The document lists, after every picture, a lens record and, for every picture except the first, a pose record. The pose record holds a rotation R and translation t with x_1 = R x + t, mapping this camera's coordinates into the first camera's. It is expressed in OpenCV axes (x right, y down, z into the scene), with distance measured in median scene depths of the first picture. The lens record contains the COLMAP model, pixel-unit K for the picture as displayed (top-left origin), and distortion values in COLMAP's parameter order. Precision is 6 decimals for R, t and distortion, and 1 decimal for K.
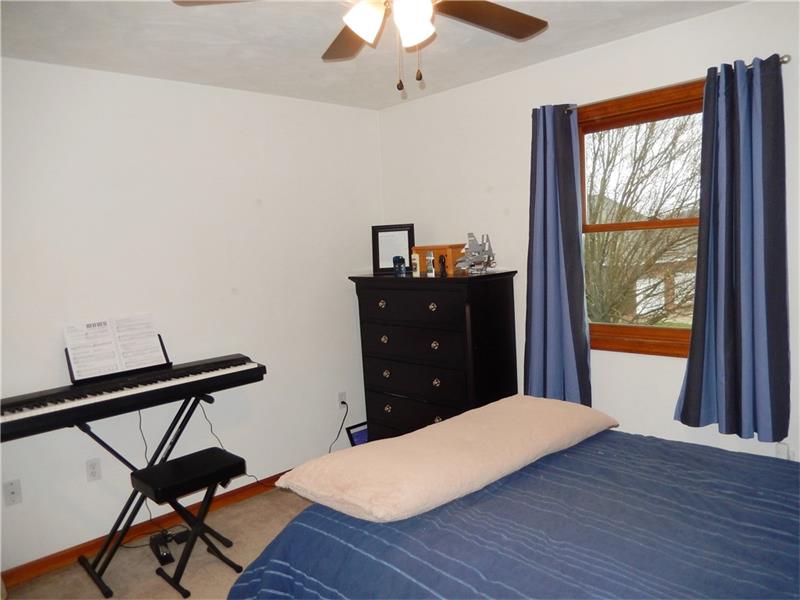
lens RADIAL K [[596.5, 0, 398.4], [0, 596.5, 297.0], [0, 0, 1]] dist [0.013863, -0.005934]
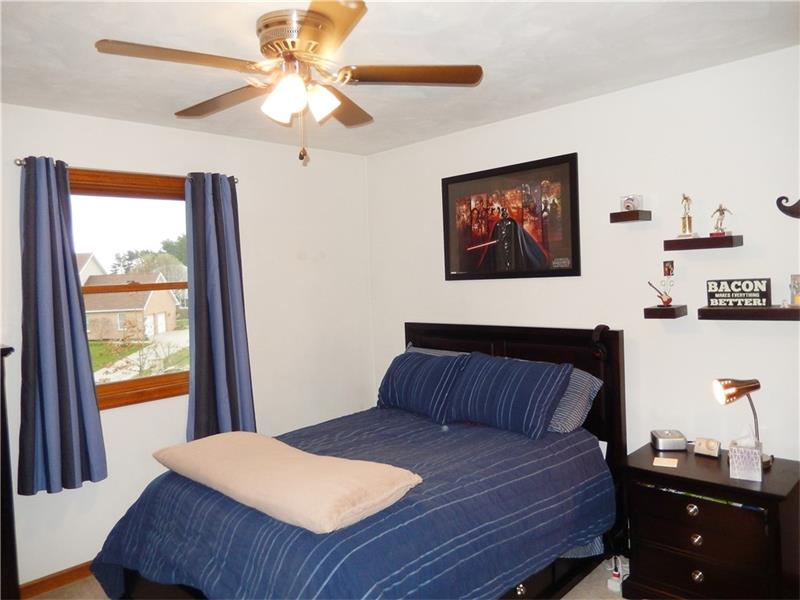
lens RADIAL K [[596.5, 0, 398.4], [0, 596.5, 297.0], [0, 0, 1]] dist [0.013863, -0.005934]
pose [[-0.016903, 0.026012, 0.999519, -0.759486], [0.135324, 0.990523, -0.023490, -0.010342], [-0.990657, 0.134862, -0.020263, 0.558577]]
